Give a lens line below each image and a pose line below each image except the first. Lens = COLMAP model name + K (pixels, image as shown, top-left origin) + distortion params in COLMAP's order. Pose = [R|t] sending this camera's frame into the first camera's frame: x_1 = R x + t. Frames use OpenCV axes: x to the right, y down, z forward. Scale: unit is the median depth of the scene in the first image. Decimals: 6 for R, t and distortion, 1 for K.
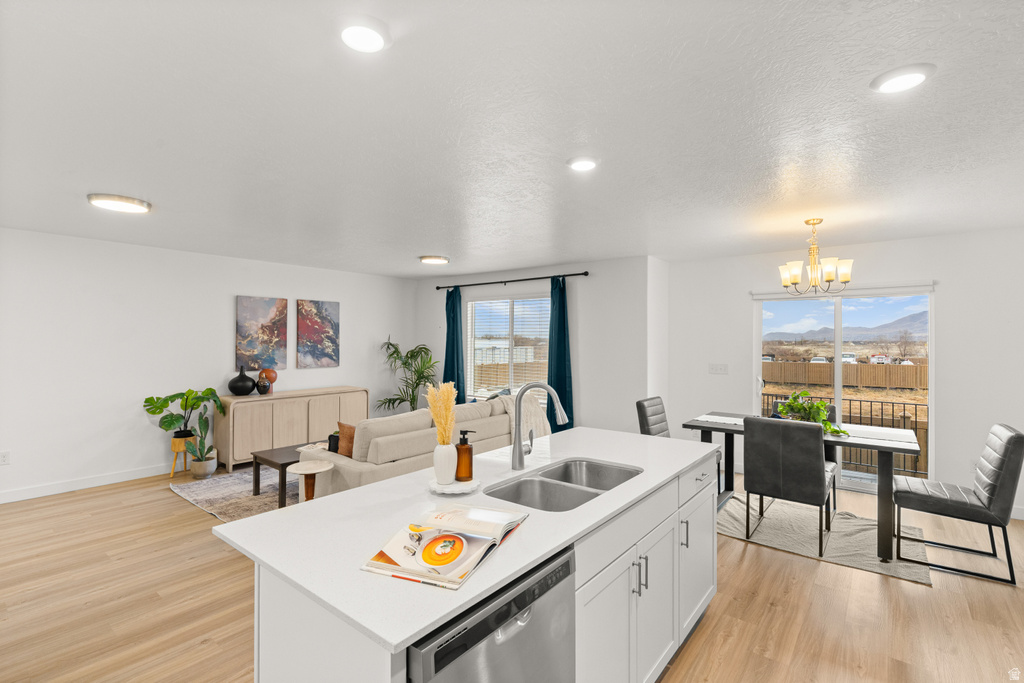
lens RADIAL K [[469.5, 0, 502.0], [0, 469.5, 338.0], [0, 0, 1]] dist [-0.003629, -0.000133]
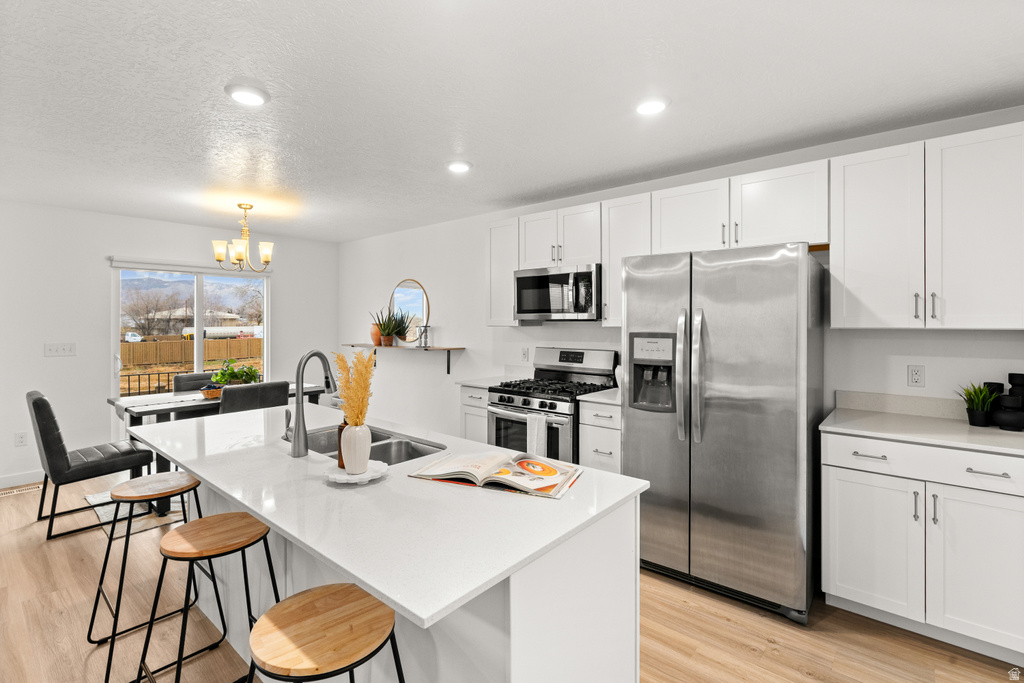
lens RADIAL K [[469.5, 0, 512.3], [0, 469.5, 335.3], [0, 0, 1]] dist [-0.003629, -0.000133]
pose [[0.026980, -0.029477, 0.999201, -0.440830], [-0.007251, 0.999533, 0.029682, 0.020503], [-0.999610, -0.008046, 0.026754, 0.336752]]
